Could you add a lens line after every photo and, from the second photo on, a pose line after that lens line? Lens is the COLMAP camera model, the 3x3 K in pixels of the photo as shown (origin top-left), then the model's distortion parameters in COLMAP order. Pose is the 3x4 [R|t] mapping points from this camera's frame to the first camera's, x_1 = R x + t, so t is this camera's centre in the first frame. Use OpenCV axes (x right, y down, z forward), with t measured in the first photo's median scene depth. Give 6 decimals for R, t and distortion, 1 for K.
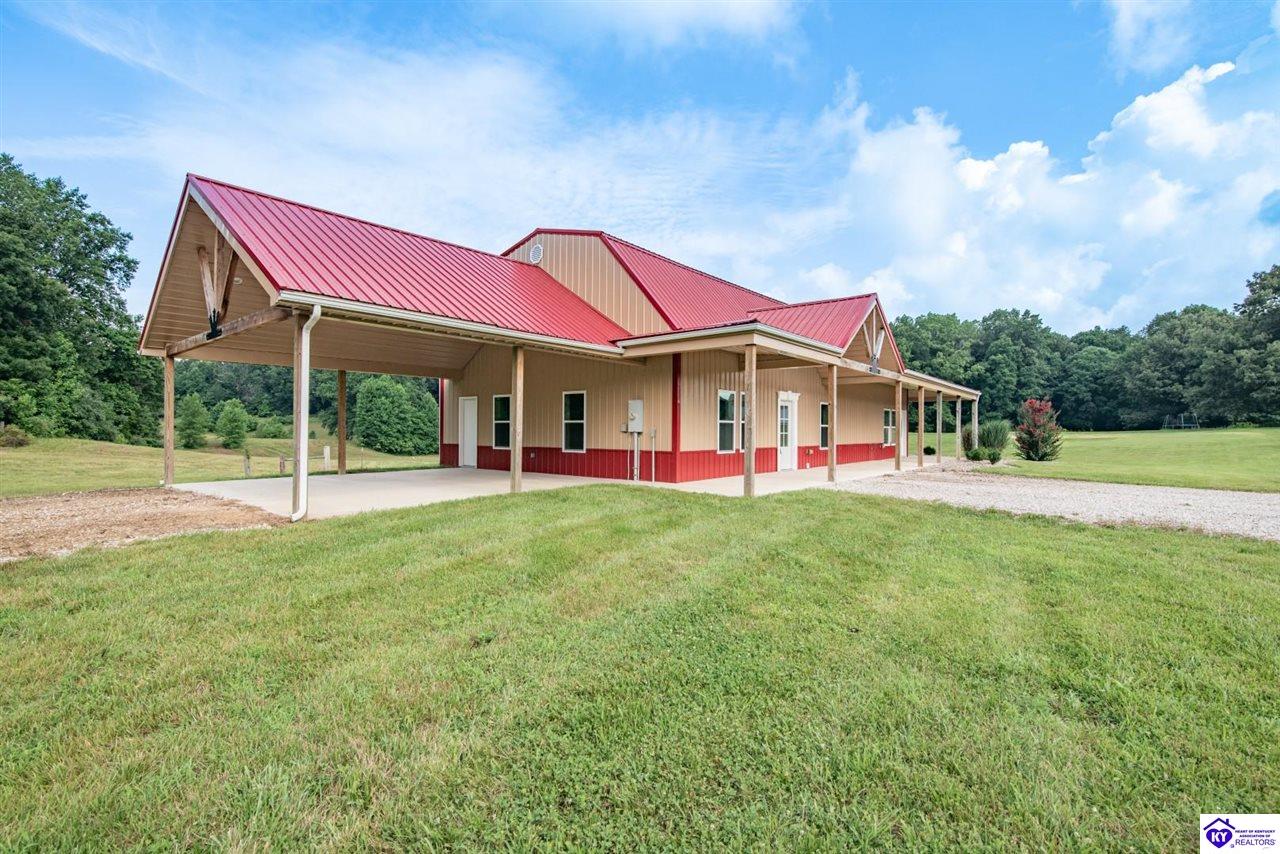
lens RADIAL K [[589.3, 0, 634.6], [0, 589.3, 435.5], [0, 0, 1]] dist [-0.016860, 0.000749]
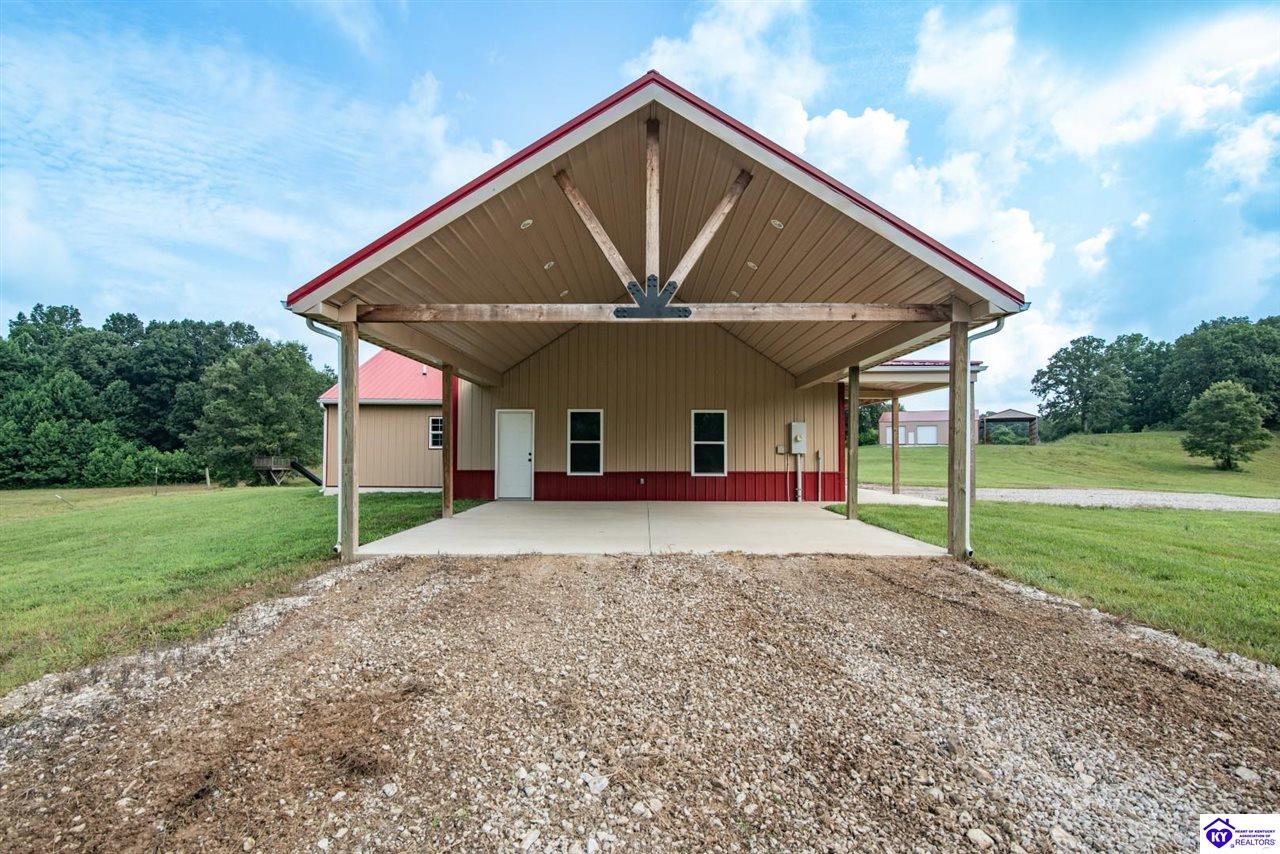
lens RADIAL K [[628.2, 0, 642.8], [0, 628.2, 445.0], [0, 0, 1]] dist [-0.013959, 0.002841]
pose [[0.783161, 0.004835, 0.621801, -0.810299], [0.006505, 0.999851, -0.015968, -0.004938], [-0.621785, 0.016550, 0.783013, 0.298066]]
